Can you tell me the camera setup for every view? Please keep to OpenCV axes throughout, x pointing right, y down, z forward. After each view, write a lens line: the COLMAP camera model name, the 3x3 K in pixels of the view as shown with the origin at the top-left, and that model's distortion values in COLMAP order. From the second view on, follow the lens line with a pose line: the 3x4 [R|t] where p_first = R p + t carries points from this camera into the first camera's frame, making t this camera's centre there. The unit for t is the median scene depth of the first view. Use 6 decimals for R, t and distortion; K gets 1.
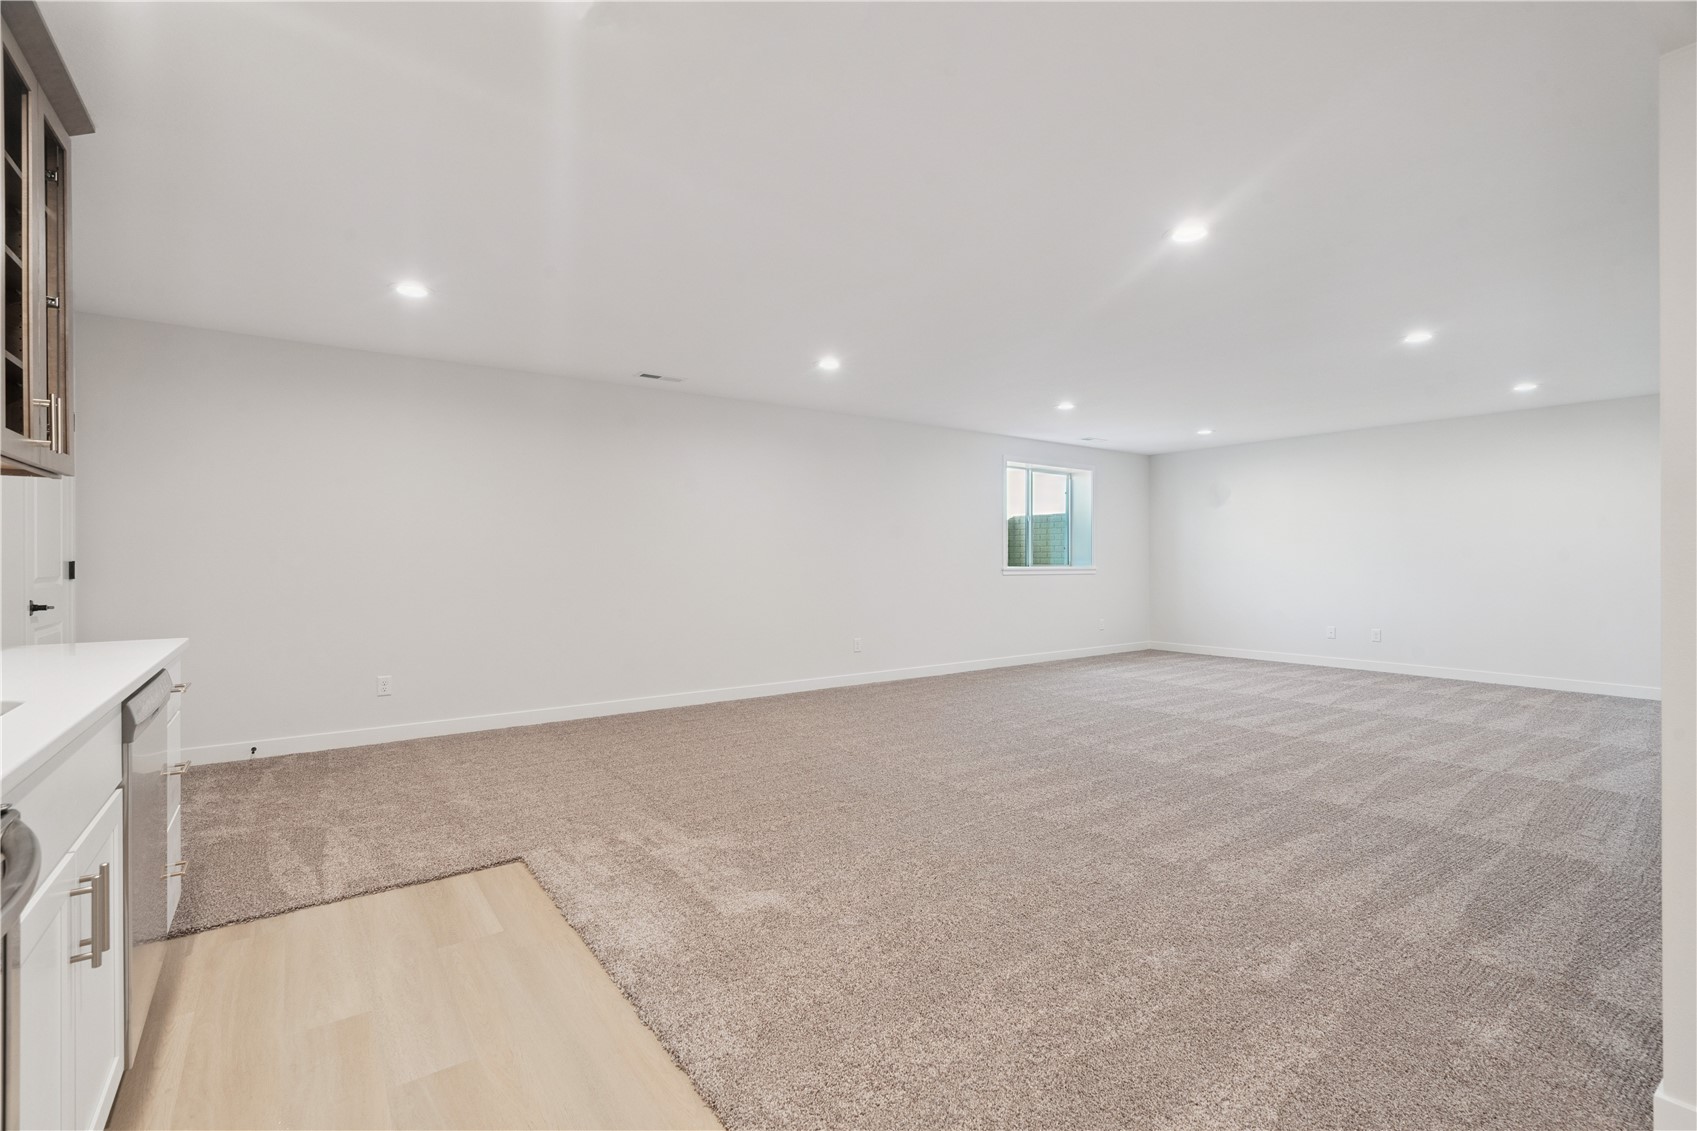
lens RADIAL K [[766.9, 0, 854.4], [0, 766.9, 559.3], [0, 0, 1]] dist [-0.005575, 0.001546]
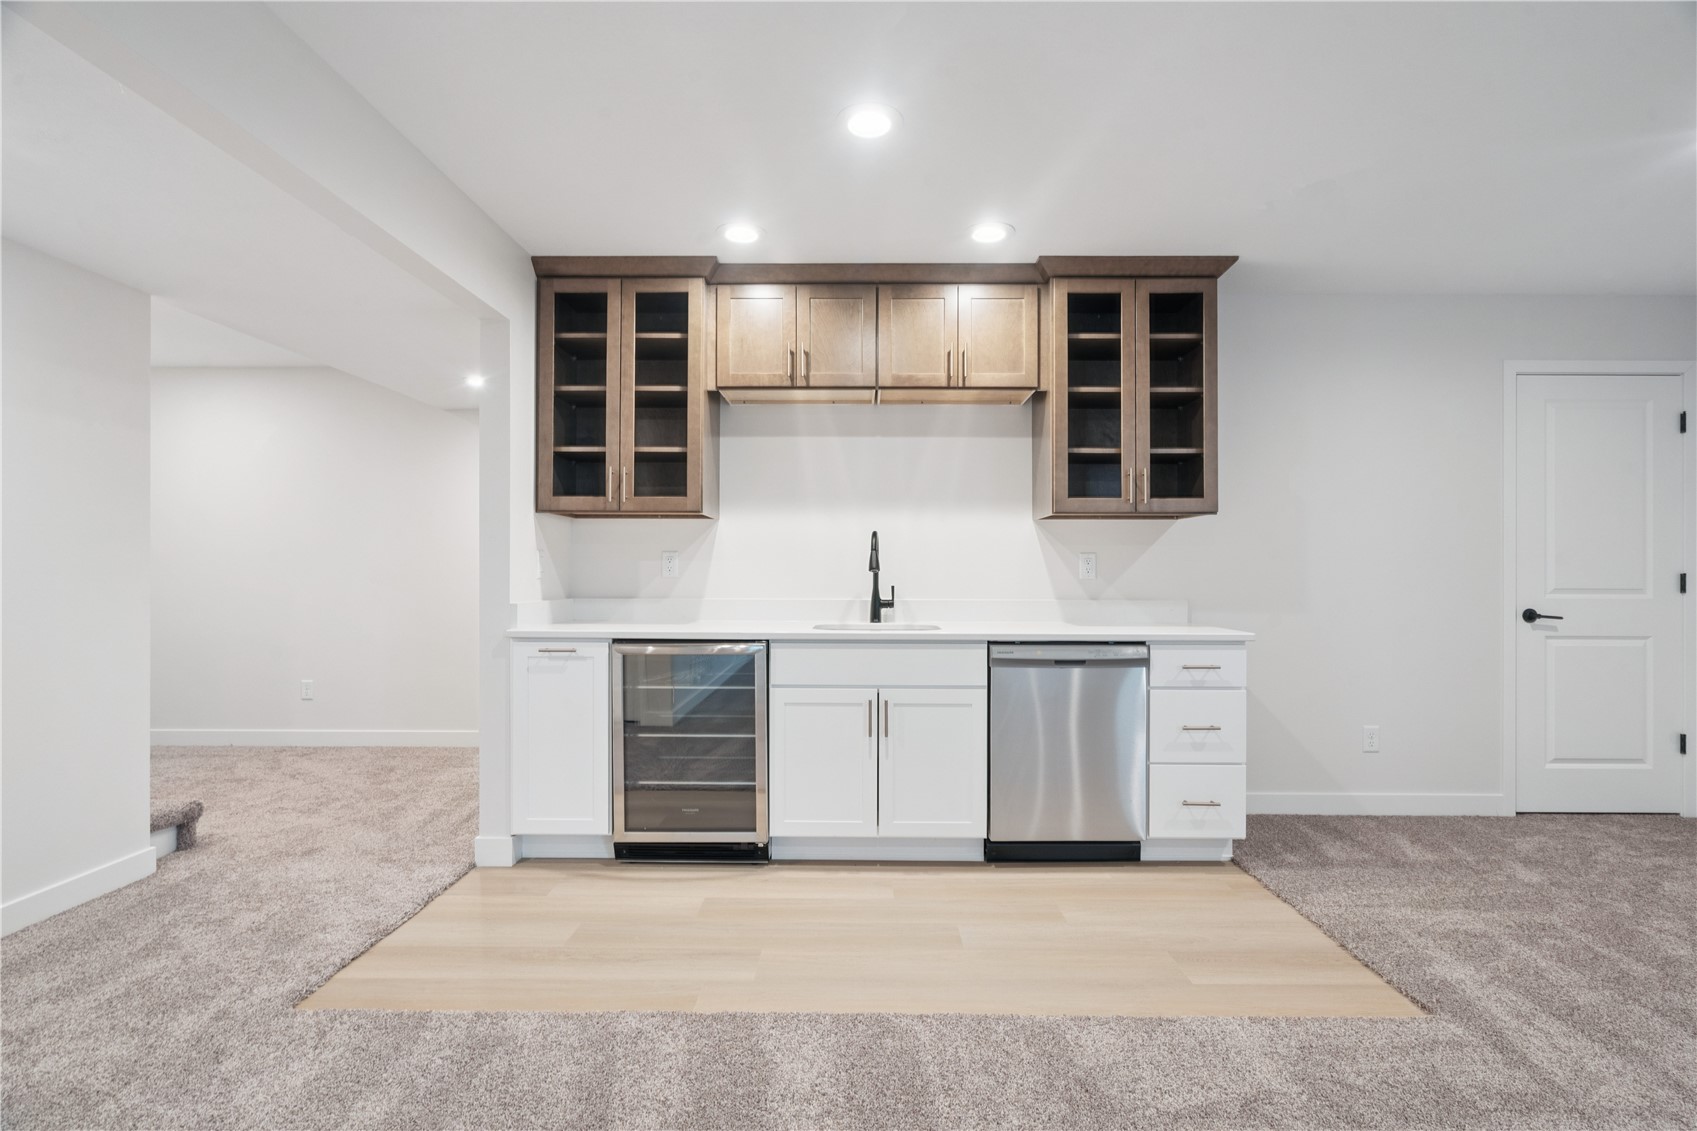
lens RADIAL K [[766.9, 0, 845.8], [0, 766.9, 567.6], [0, 0, 1]] dist [-0.005575, 0.001546]
pose [[-0.590548, -0.004517, -0.806990, 0.417711], [-0.006664, 0.999978, -0.000721, 0.004013], [0.806975, 0.004952, -0.590565, 0.990979]]
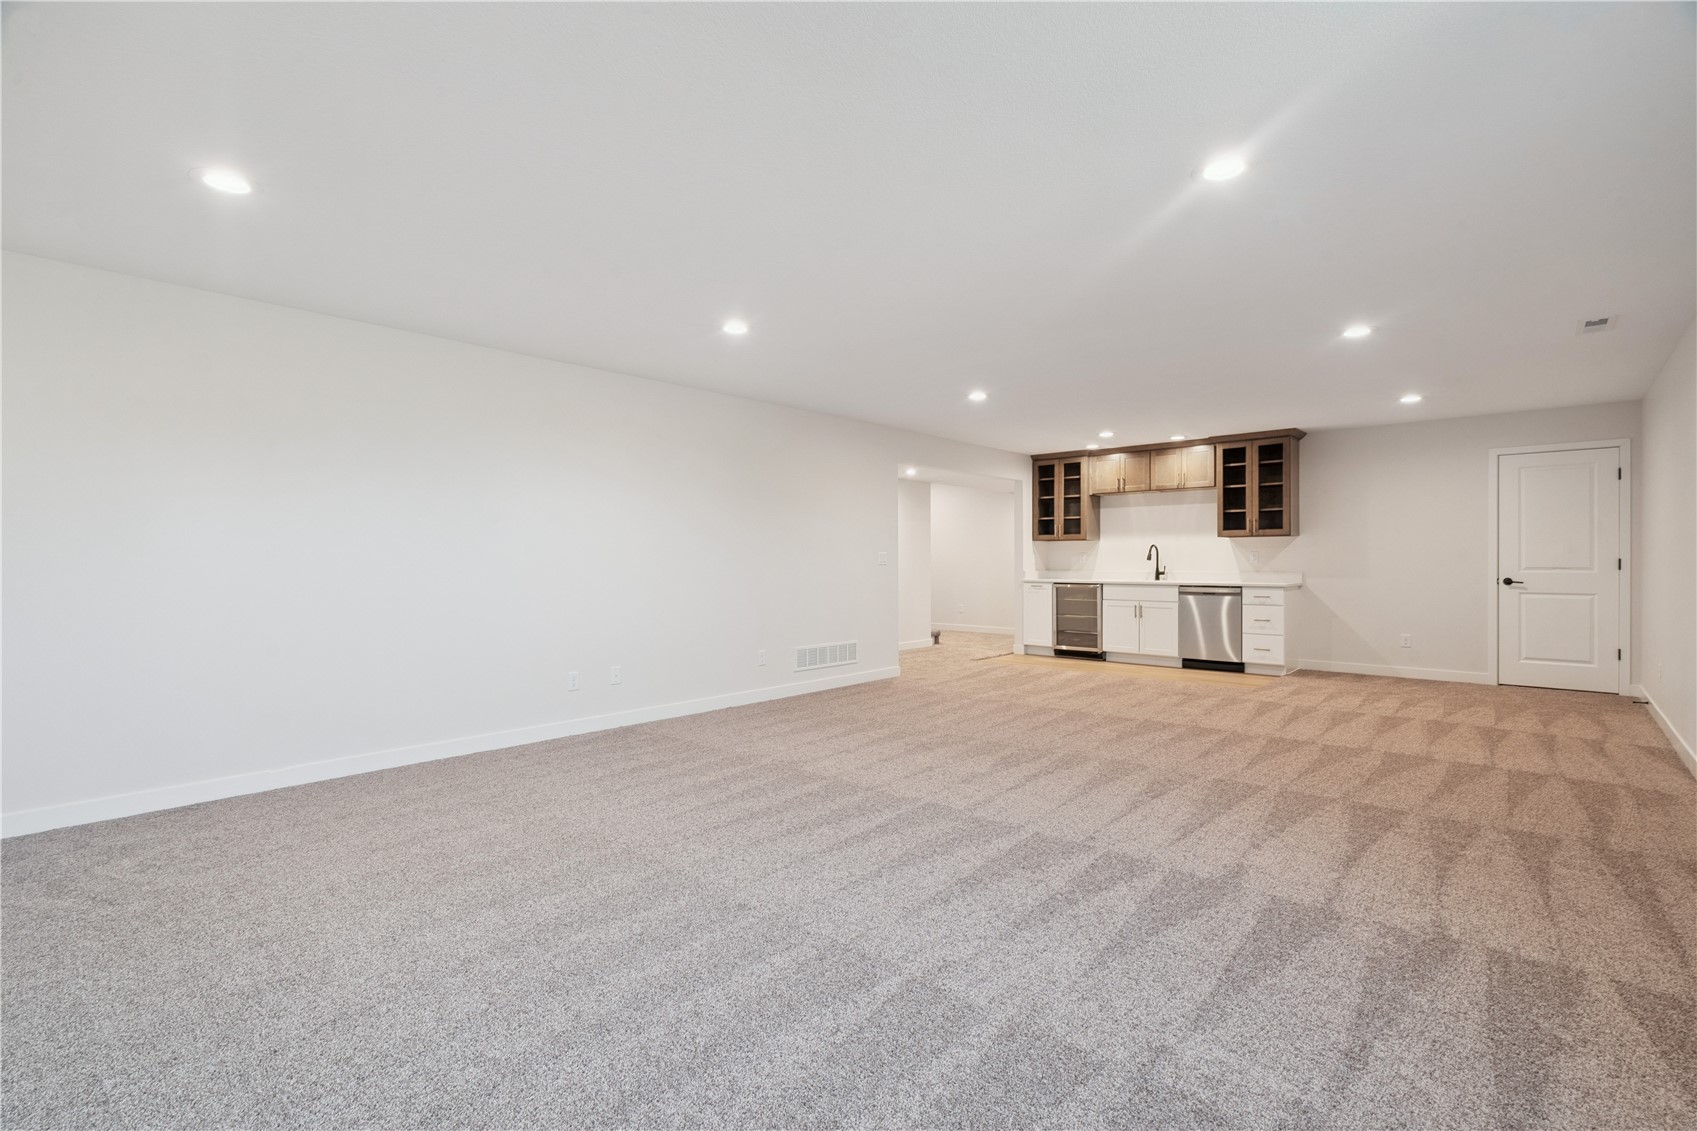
lens RADIAL K [[766.9, 0, 846.4], [0, 766.9, 559.1], [0, 0, 1]] dist [-0.005575, 0.001546]
pose [[-0.979544, 0.001676, -0.201222, 1.291333], [0.001061, 0.999994, 0.003164, -0.005905], [0.201226, 0.002886, -0.979541, 3.180915]]
